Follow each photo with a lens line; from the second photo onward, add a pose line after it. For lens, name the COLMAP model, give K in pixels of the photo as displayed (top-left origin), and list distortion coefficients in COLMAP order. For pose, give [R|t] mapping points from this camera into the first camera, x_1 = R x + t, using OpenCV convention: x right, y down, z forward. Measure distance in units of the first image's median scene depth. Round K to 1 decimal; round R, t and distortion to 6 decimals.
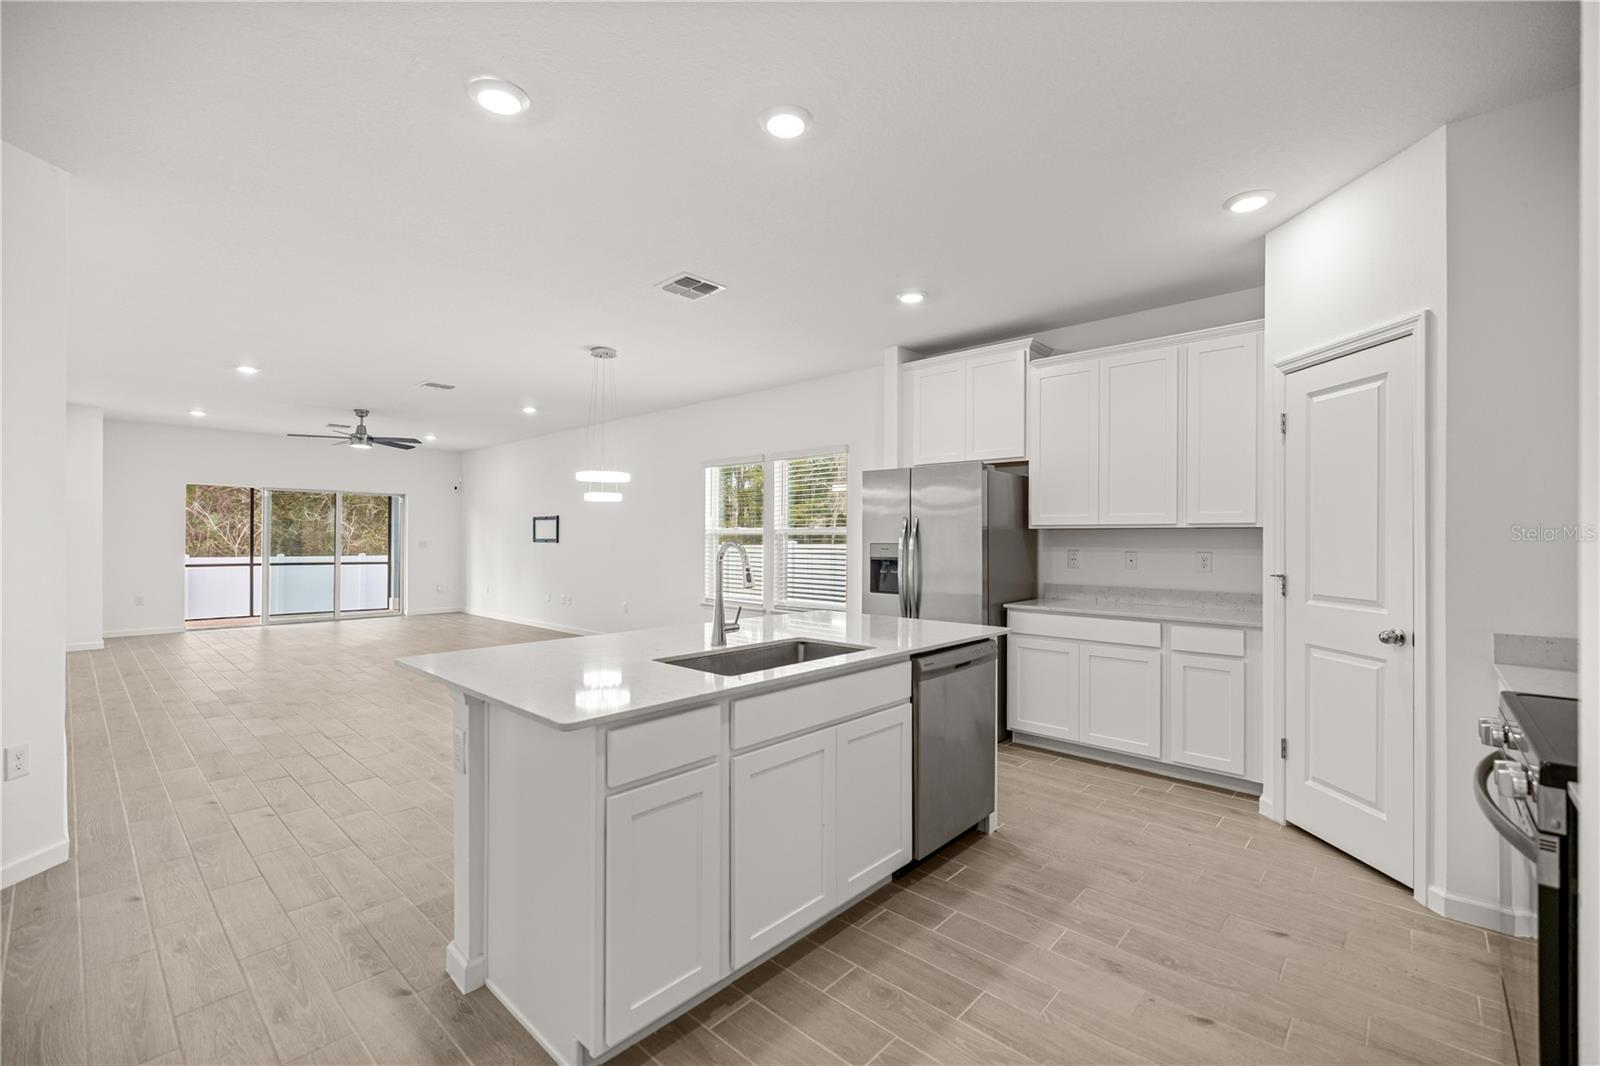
lens RADIAL K [[672.3, 0, 798.8], [0, 672.3, 539.2], [0, 0, 1]] dist [-0.002088, 0.000144]
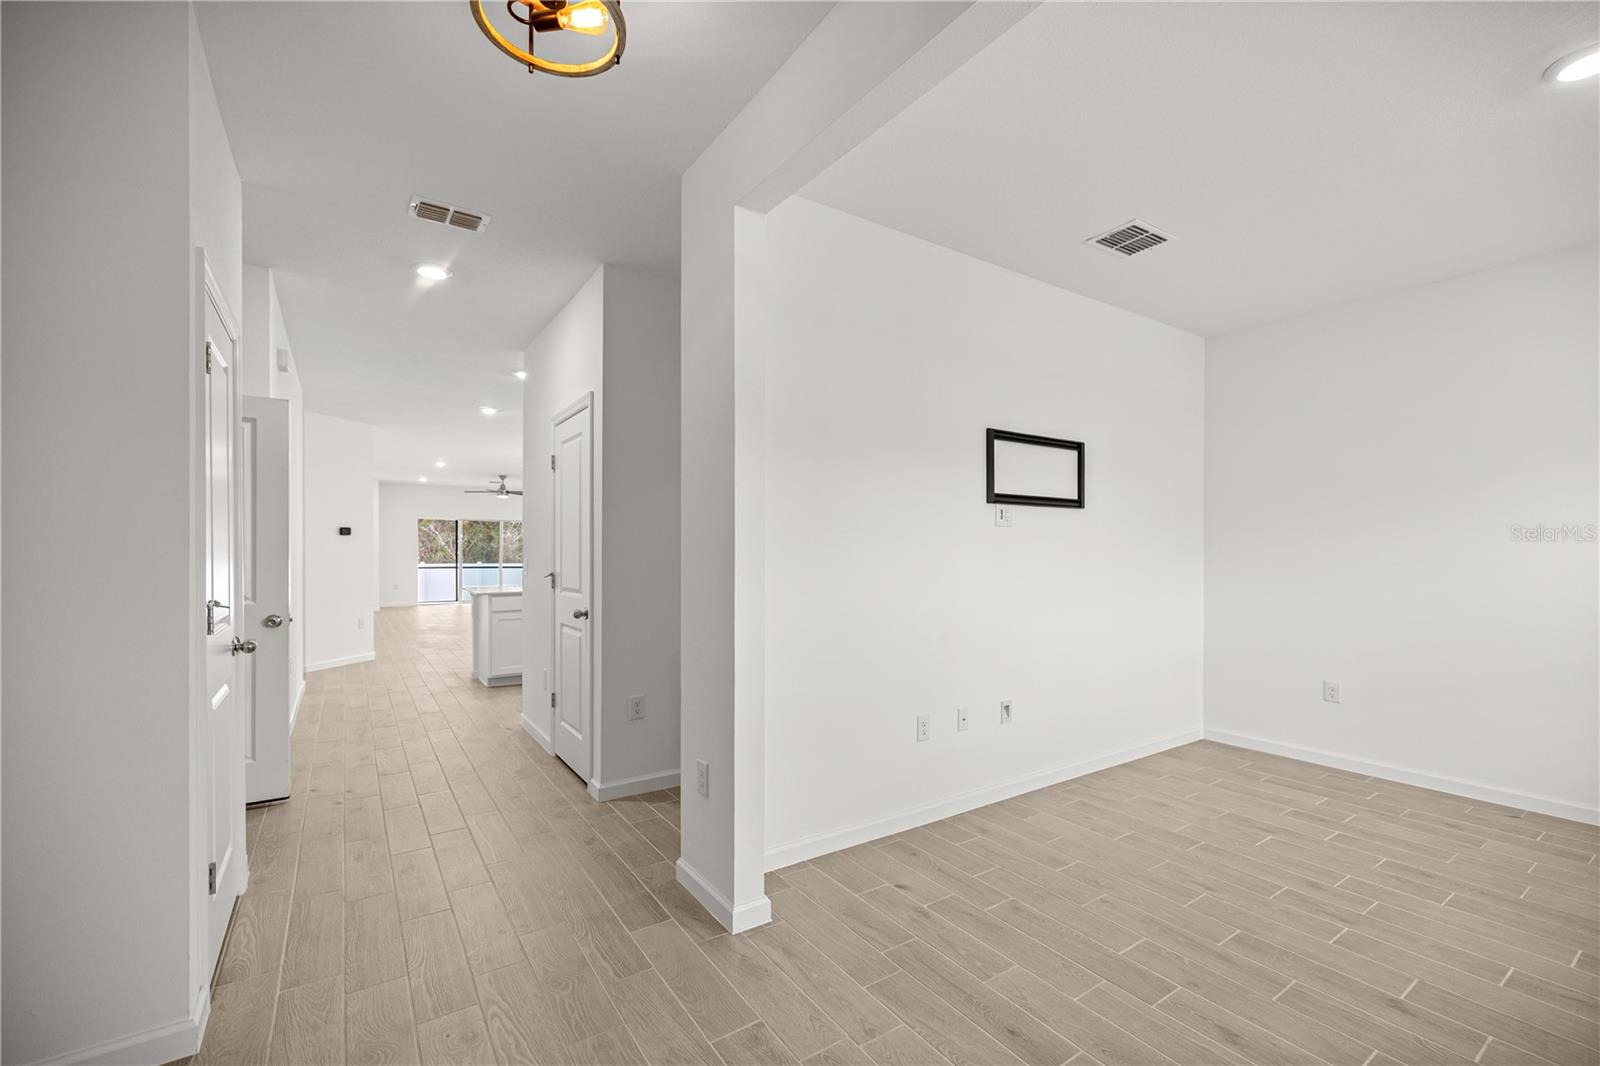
lens RADIAL K [[672.3, 0, 789.9], [0, 672.3, 554.1], [0, 0, 1]] dist [-0.002088, 0.000144]
pose [[0.969456, -0.002107, -0.245257, 0.813802], [0.003543, 0.999979, 0.005413, 0.003281], [0.245241, -0.006117, 0.969443, -0.820308]]
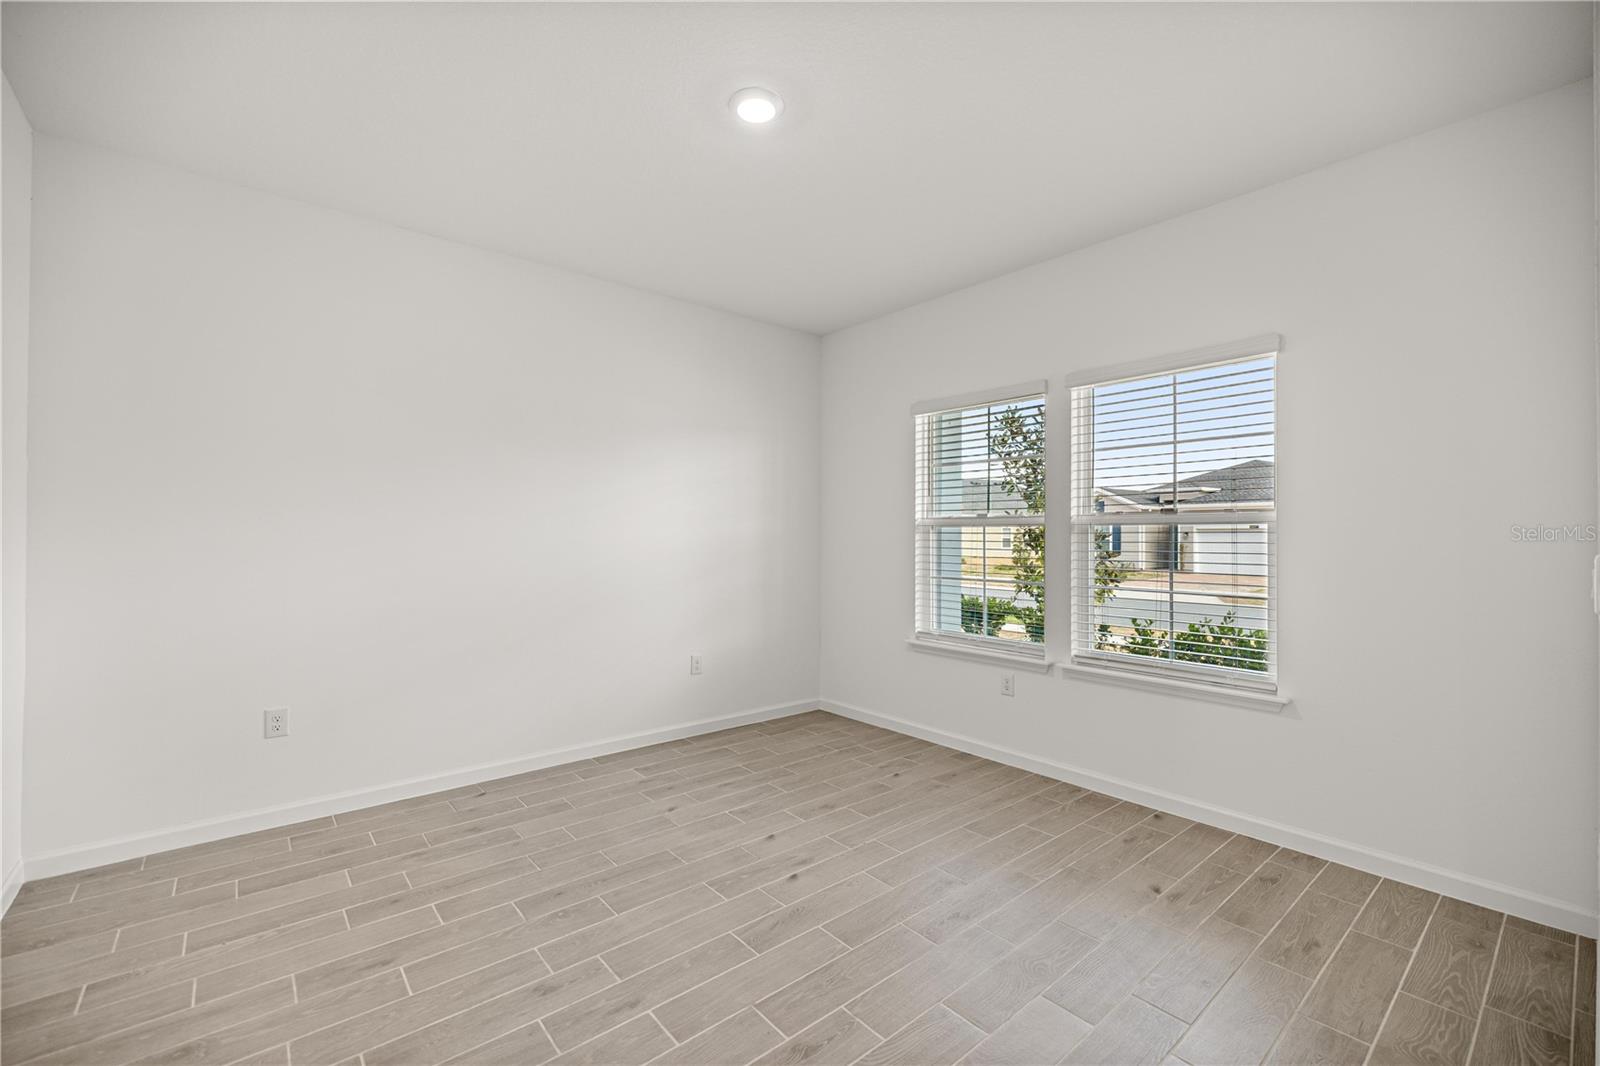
lens RADIAL K [[672.3, 0, 799.1], [0, 672.3, 532.1], [0, 0, 1]] dist [-0.002088, 0.000144]
pose [[0.129923, -0.001267, 0.991523, 0.726748], [0.000259, 0.999999, 0.001244, 0.009095], [-0.991524, 0.000095, 0.129923, -0.399844]]
